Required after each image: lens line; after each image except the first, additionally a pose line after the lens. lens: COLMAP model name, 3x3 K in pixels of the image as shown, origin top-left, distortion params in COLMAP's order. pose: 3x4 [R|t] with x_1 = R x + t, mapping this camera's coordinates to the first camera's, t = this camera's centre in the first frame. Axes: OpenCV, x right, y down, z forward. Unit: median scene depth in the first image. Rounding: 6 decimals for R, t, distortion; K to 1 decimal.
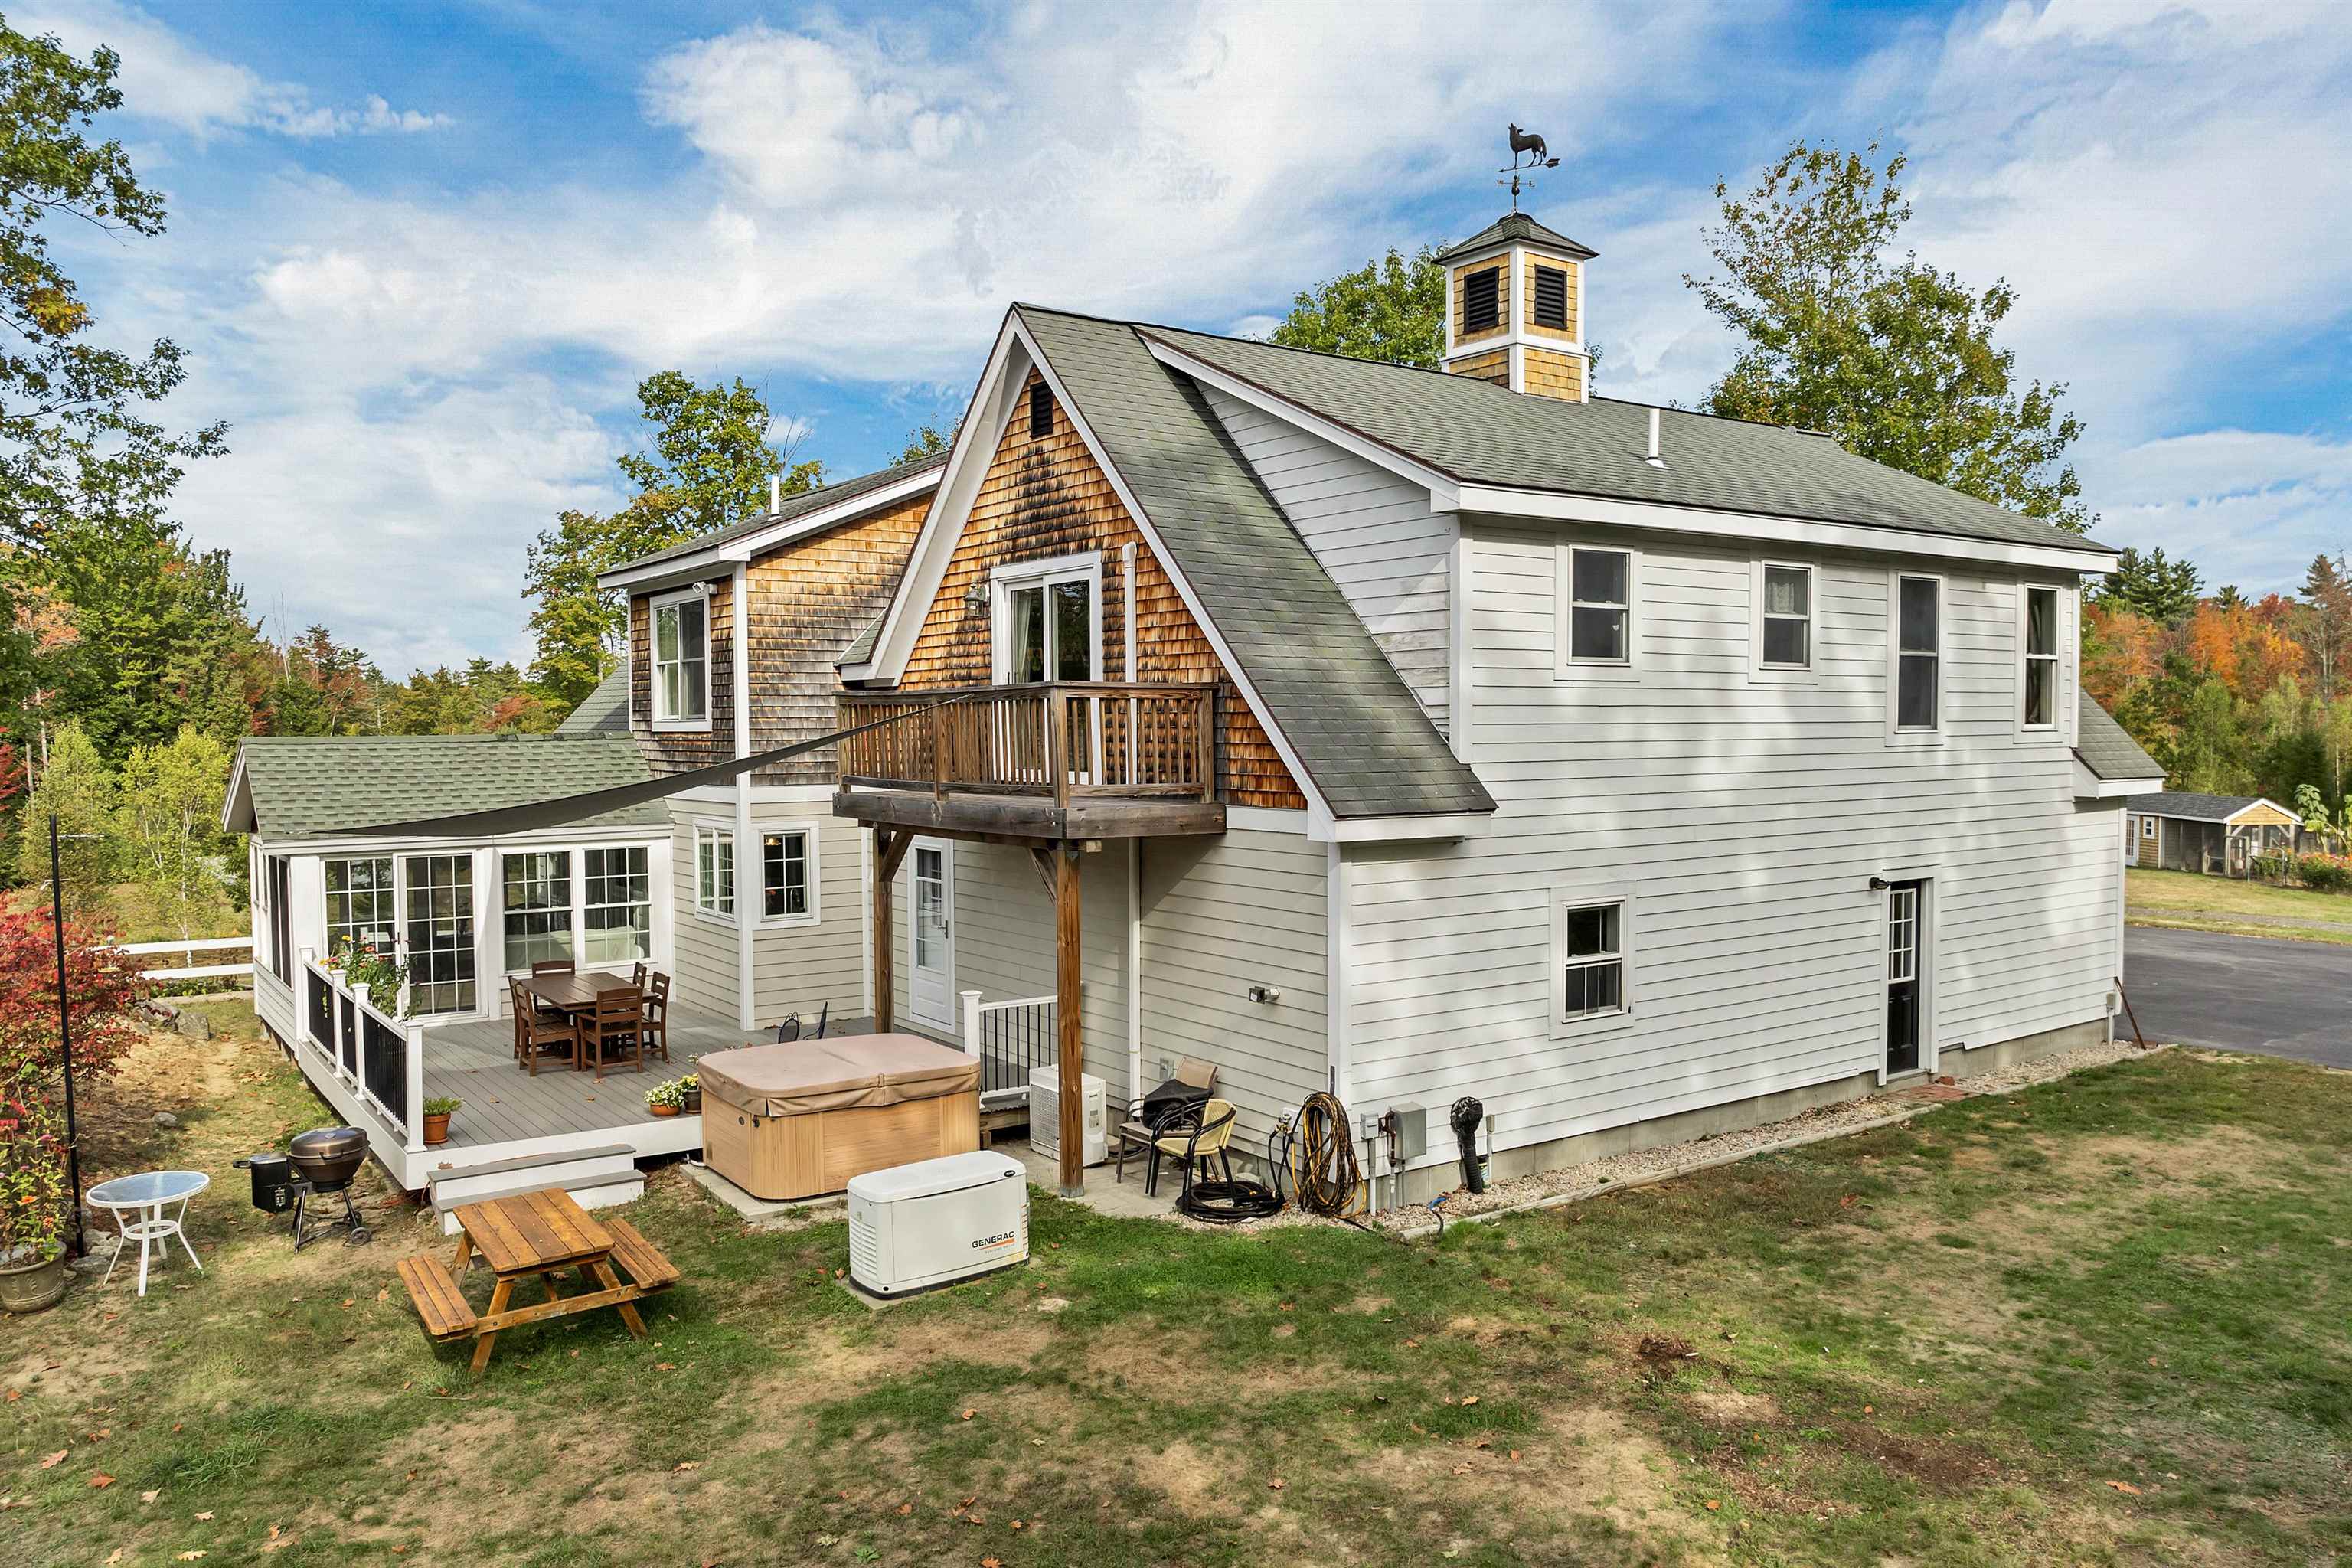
lens RADIAL K [[1682.7, 0, 1180.4], [0, 1682.7, 790.1], [0, 0, 1]] dist [-0.031738, -0.010100]
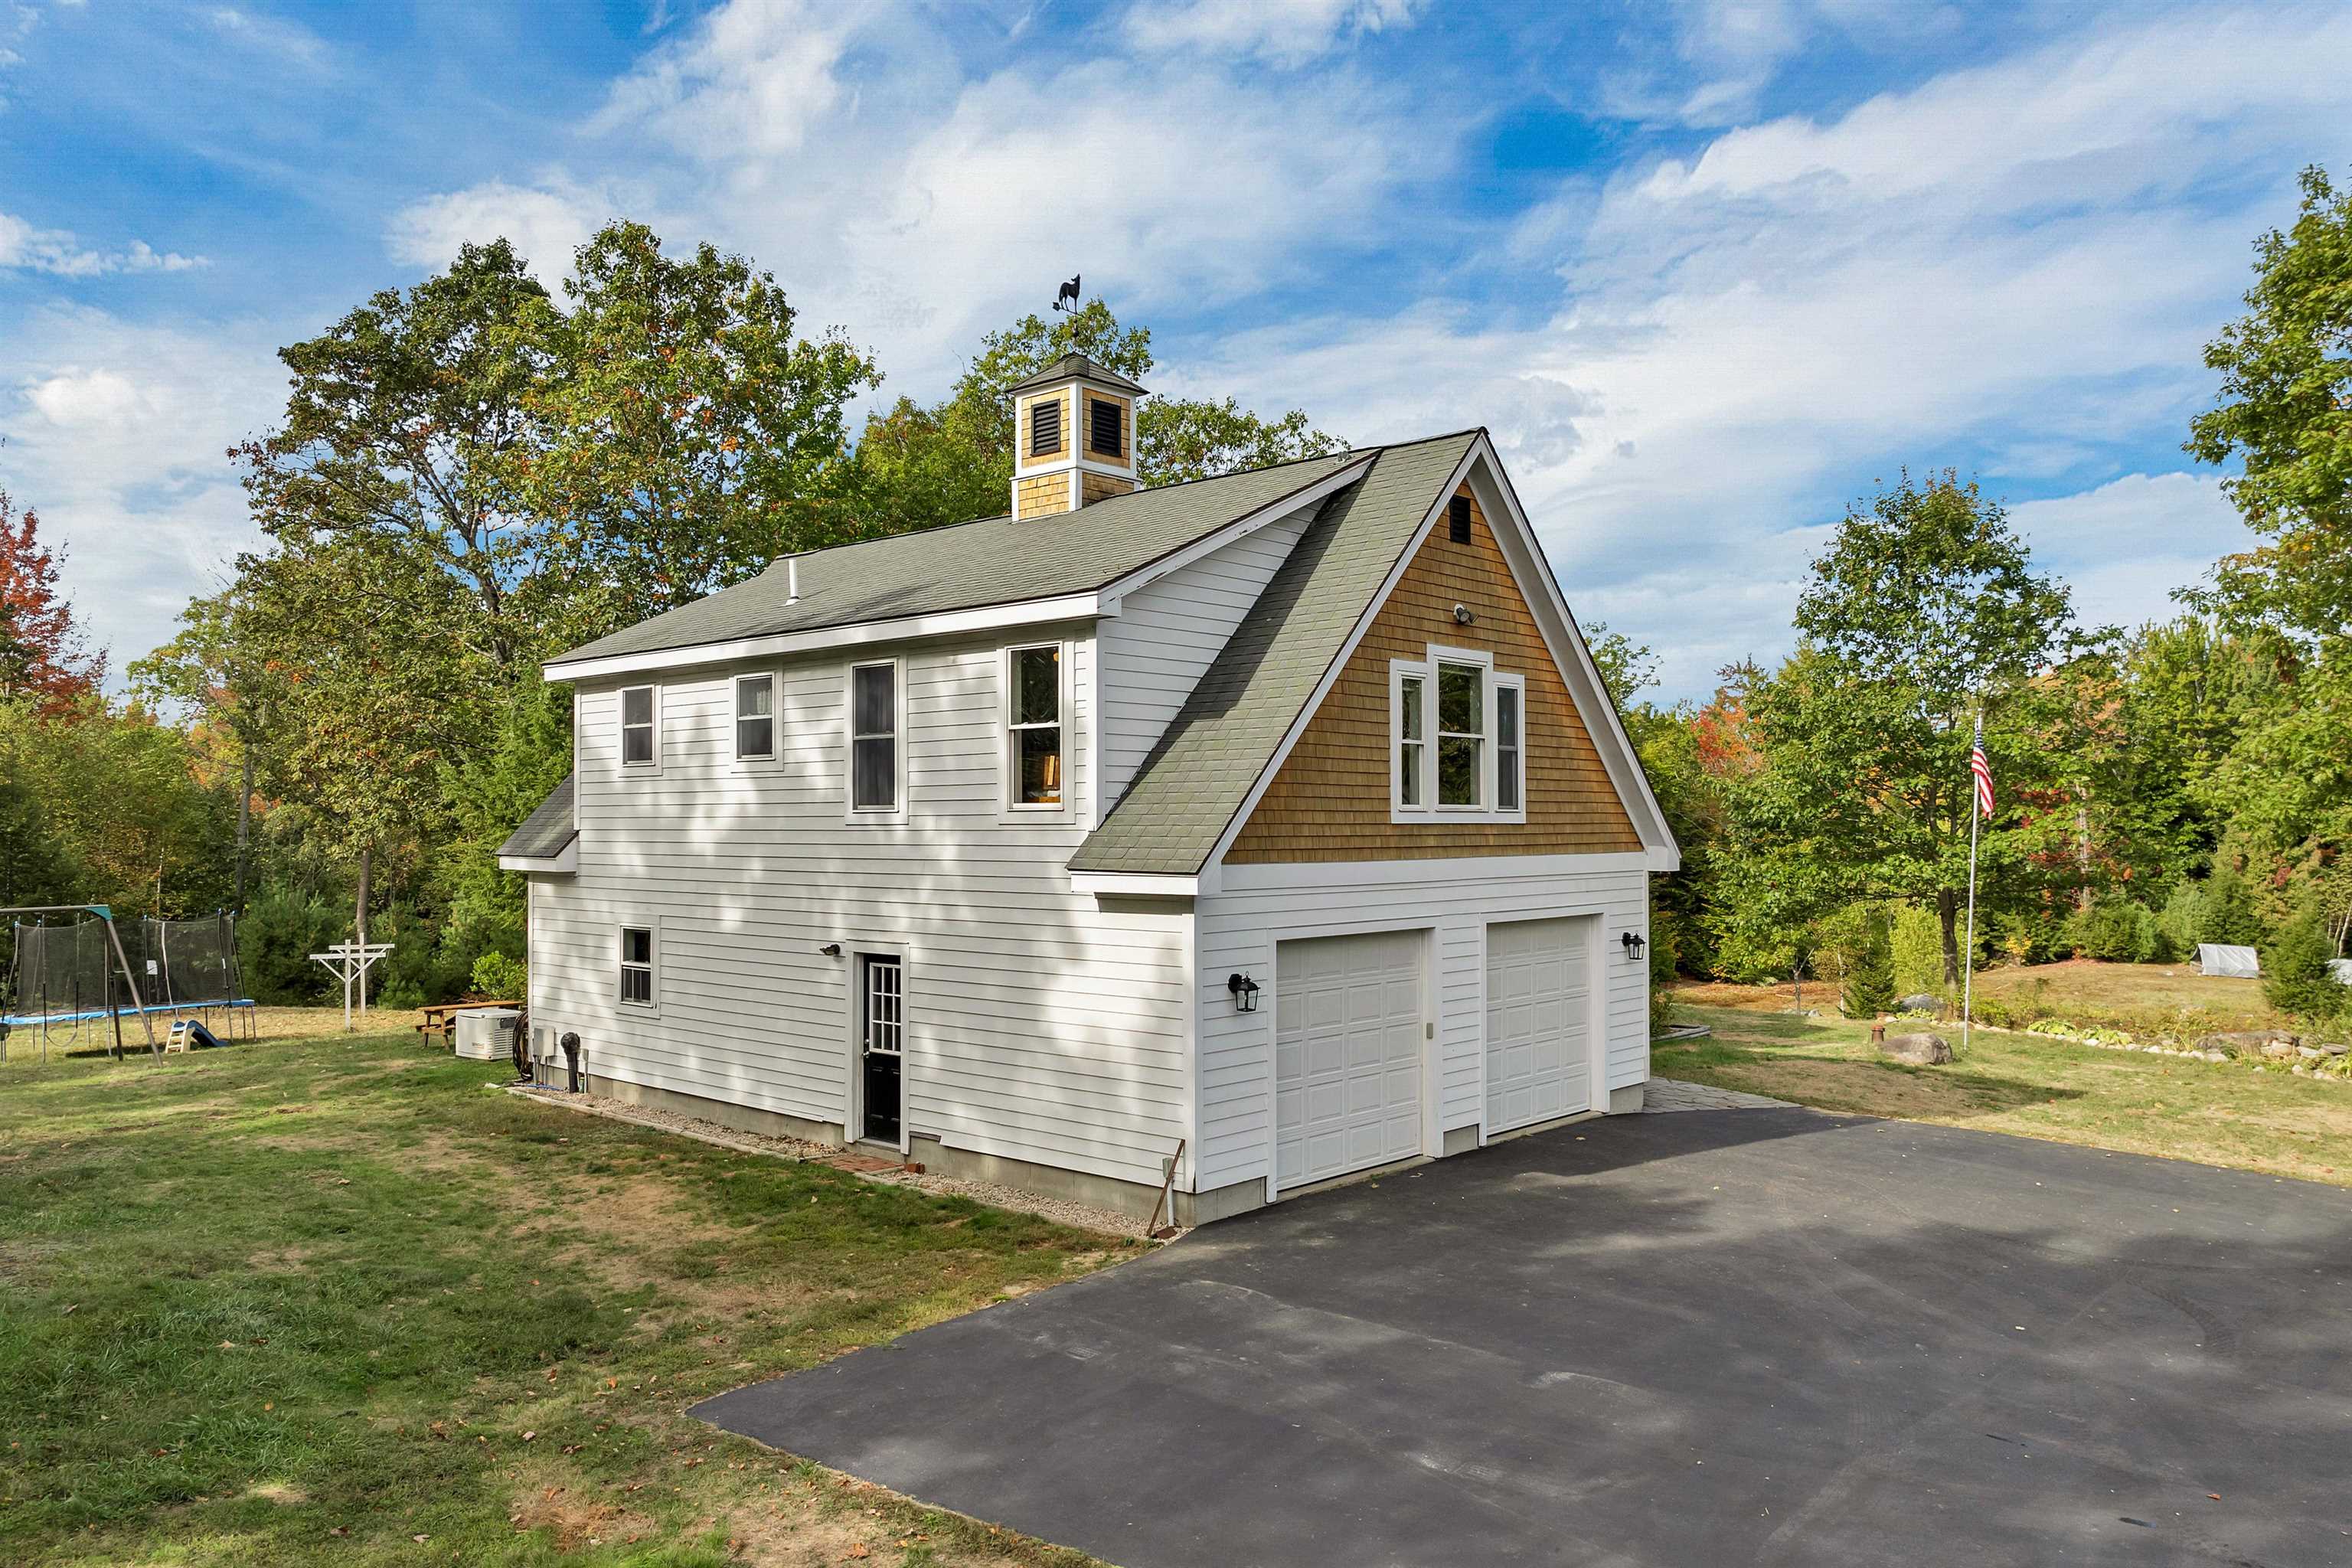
lens RADIAL K [[1682.7, 0, 1175.8], [0, 1682.7, 787.3], [0, 0, 1]] dist [-0.031738, -0.010100]
pose [[0.225981, -0.015053, -0.974015, 1.593489], [-0.039503, 0.998917, -0.024603, -0.033411], [0.973330, 0.044036, 0.225142, 1.001633]]
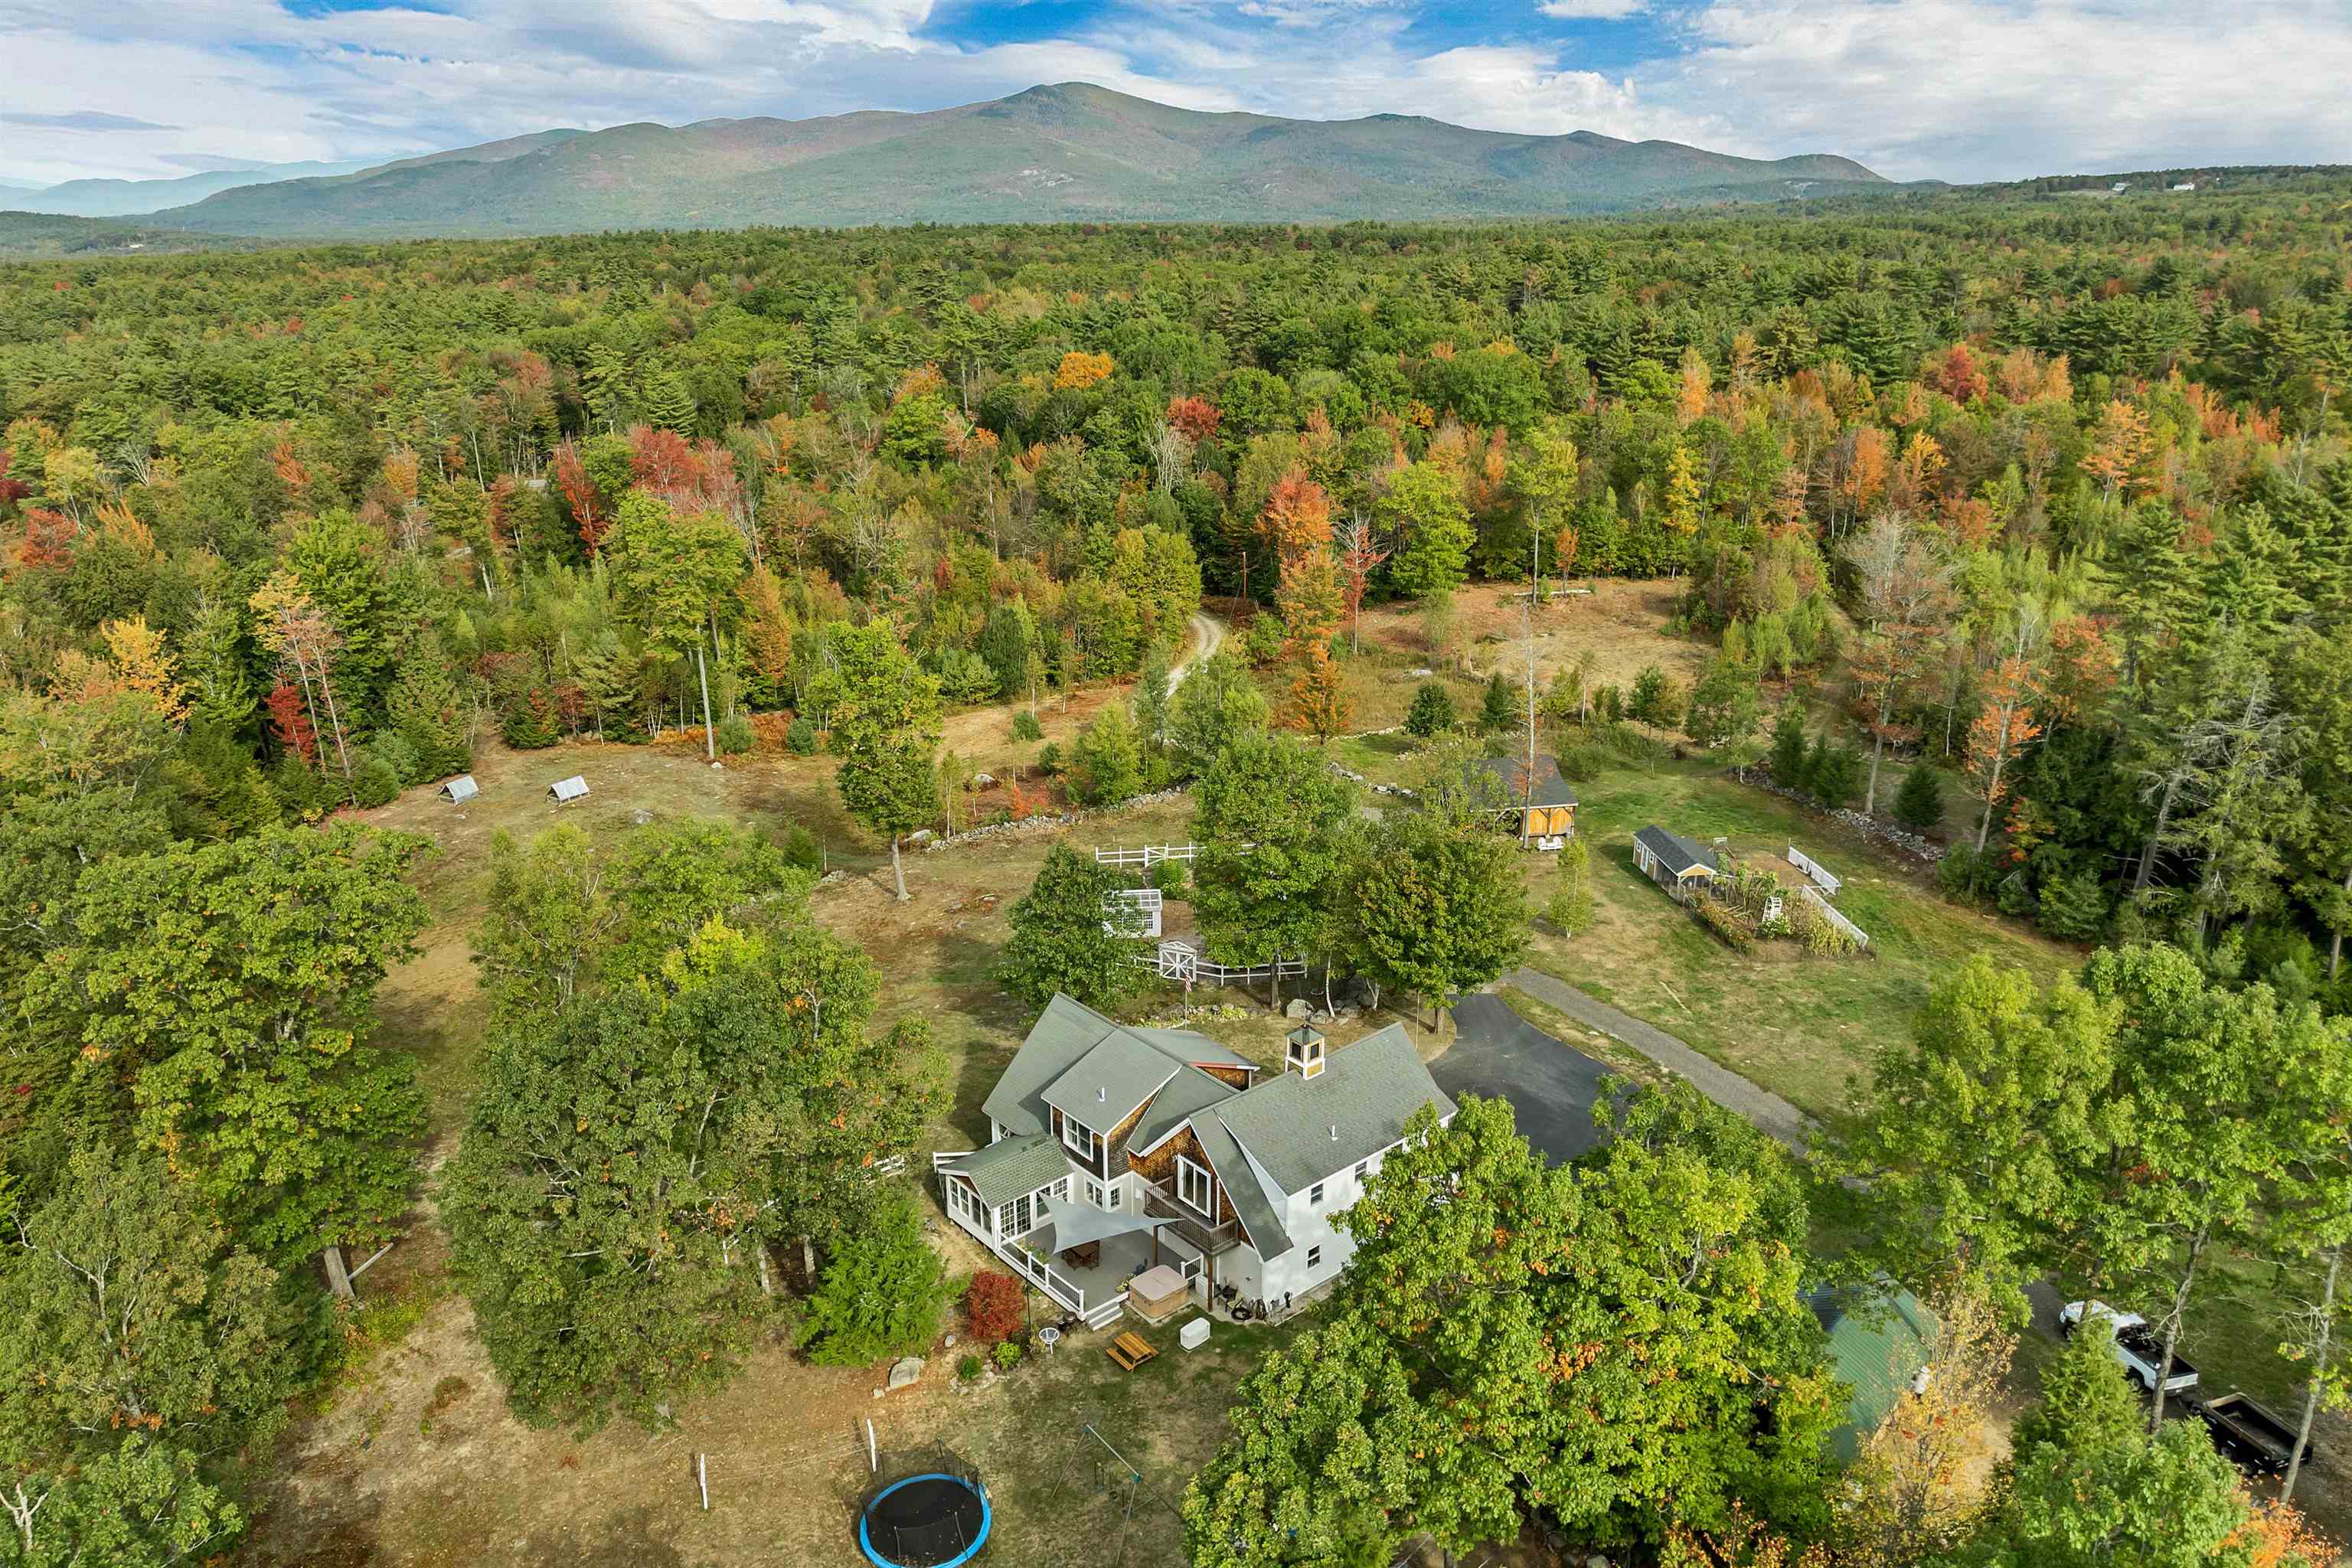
lens RADIAL K [[1682.7, 0, 1170.7], [0, 1682.7, 780.6], [0, 0, 1]] dist [-0.031738, -0.010100]
pose [[0.995980, -0.028274, 0.085000, -0.481302], [0.002147, 0.956144, 0.292889, -2.349617], [-0.089554, -0.291529, 0.952361, -2.835071]]
